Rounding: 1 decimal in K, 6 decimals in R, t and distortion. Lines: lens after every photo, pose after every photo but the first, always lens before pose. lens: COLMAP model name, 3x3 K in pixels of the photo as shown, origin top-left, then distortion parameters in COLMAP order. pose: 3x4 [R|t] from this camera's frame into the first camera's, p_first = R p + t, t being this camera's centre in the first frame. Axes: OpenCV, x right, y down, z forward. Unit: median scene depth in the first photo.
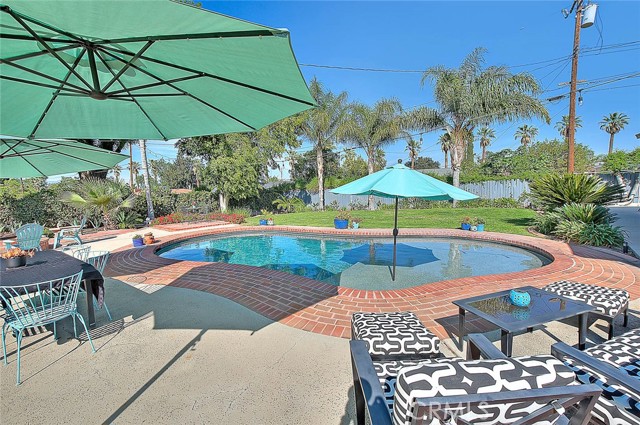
lens RADIAL K [[241.3, 0, 320.0], [0, 241.3, 212.5], [0, 0, 1]] dist [-0.000347, -0.000002]
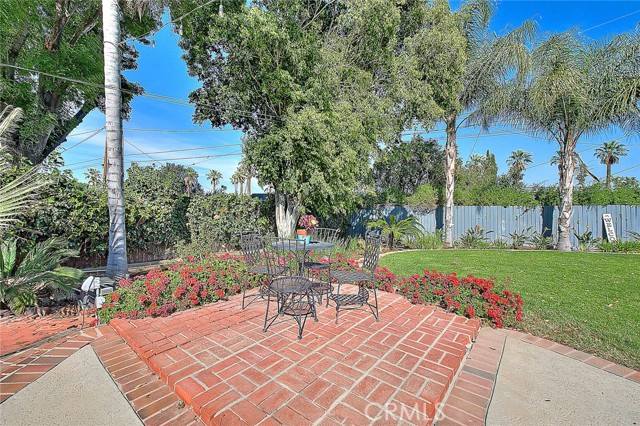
lens RADIAL K [[262.1, 0, 320.0], [0, 262.1, 213.0], [0, 0, 1]] dist [-0.000164, 0.000038]
pose [[0.998355, 0.051760, 0.024655, -0.400486], [-0.049460, 0.995050, -0.086191, -0.020647], [-0.028994, 0.084830, 0.995973, 0.582136]]
